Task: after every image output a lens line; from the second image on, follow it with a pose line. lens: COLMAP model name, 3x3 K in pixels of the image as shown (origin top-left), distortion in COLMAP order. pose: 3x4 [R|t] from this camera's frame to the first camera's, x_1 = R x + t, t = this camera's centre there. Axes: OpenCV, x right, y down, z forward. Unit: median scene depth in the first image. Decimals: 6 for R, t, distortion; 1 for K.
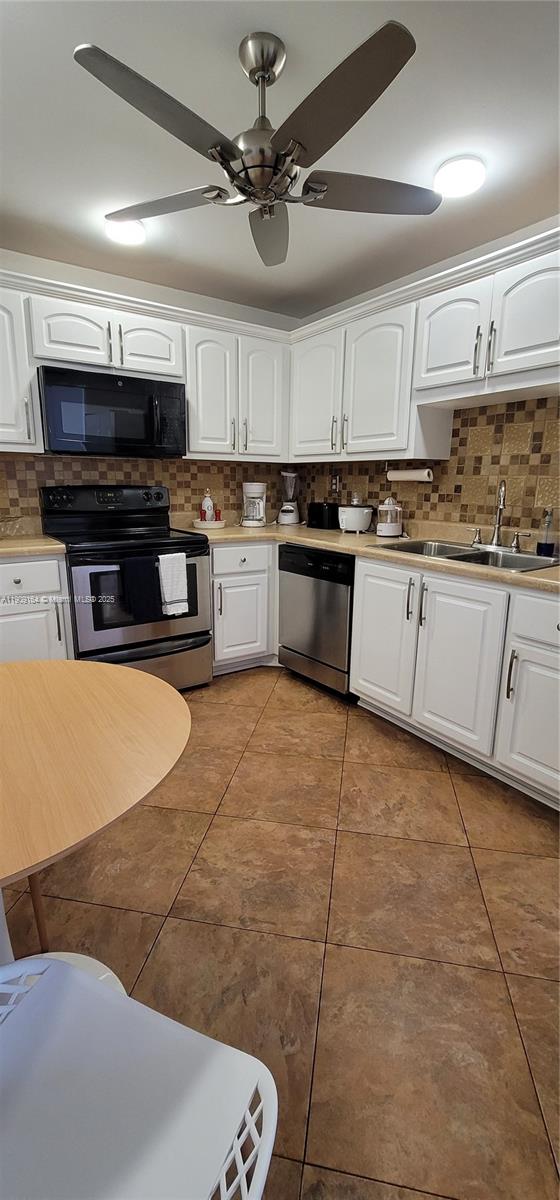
lens RADIAL K [[495.4, 0, 280.2], [0, 495.4, 592.7], [0, 0, 1]] dist [-0.001932, -0.000104]
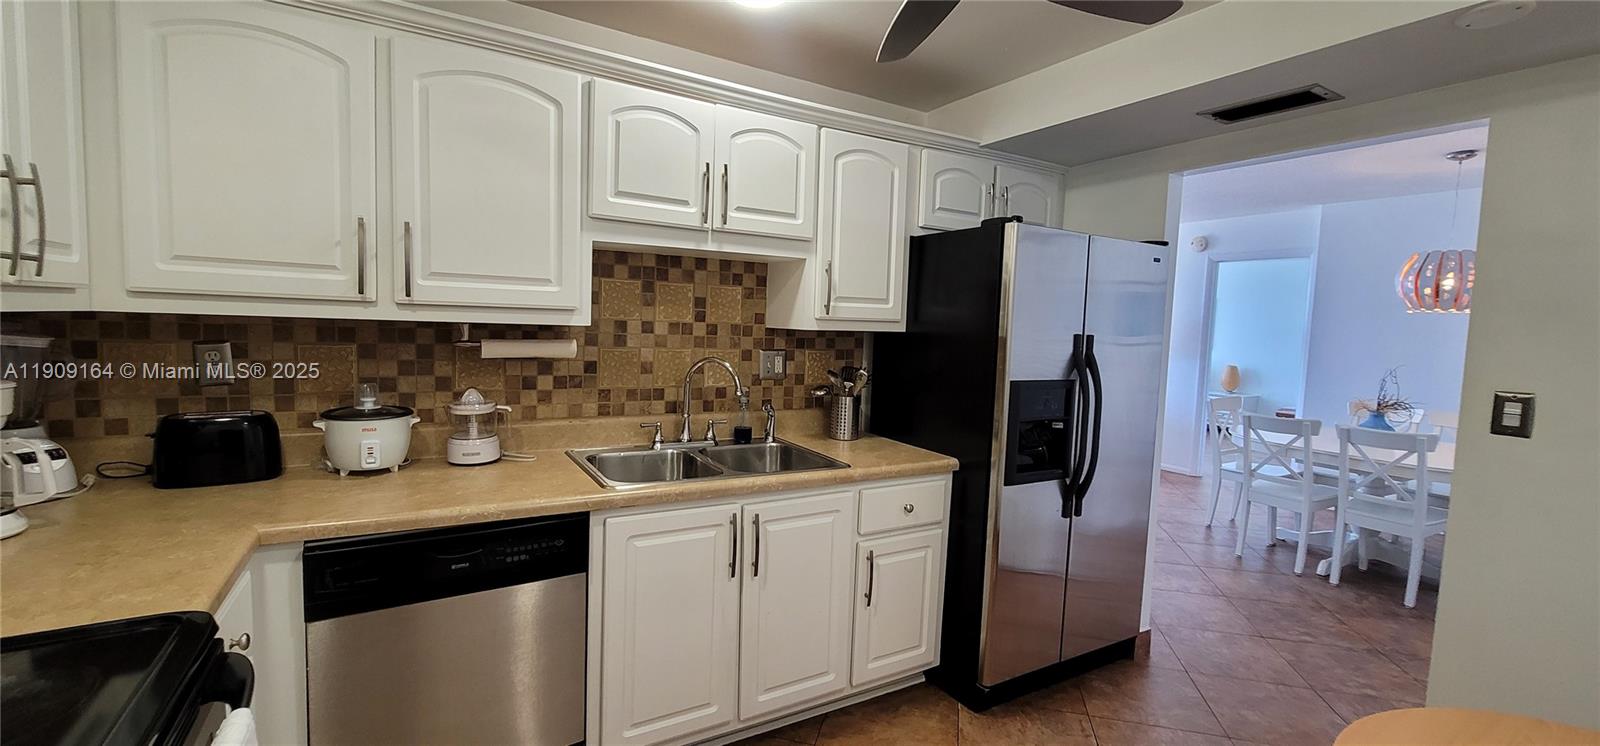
lens RADIAL K [[660.6, 0, 801.5], [0, 660.6, 370.8], [0, 0, 1]] dist [-0.001932, -0.000104]
pose [[0.066369, -0.084756, 0.994189, -0.527820], [0.182422, 0.980623, 0.071421, -0.234988], [-0.980978, 0.176622, 0.080544, 0.716185]]
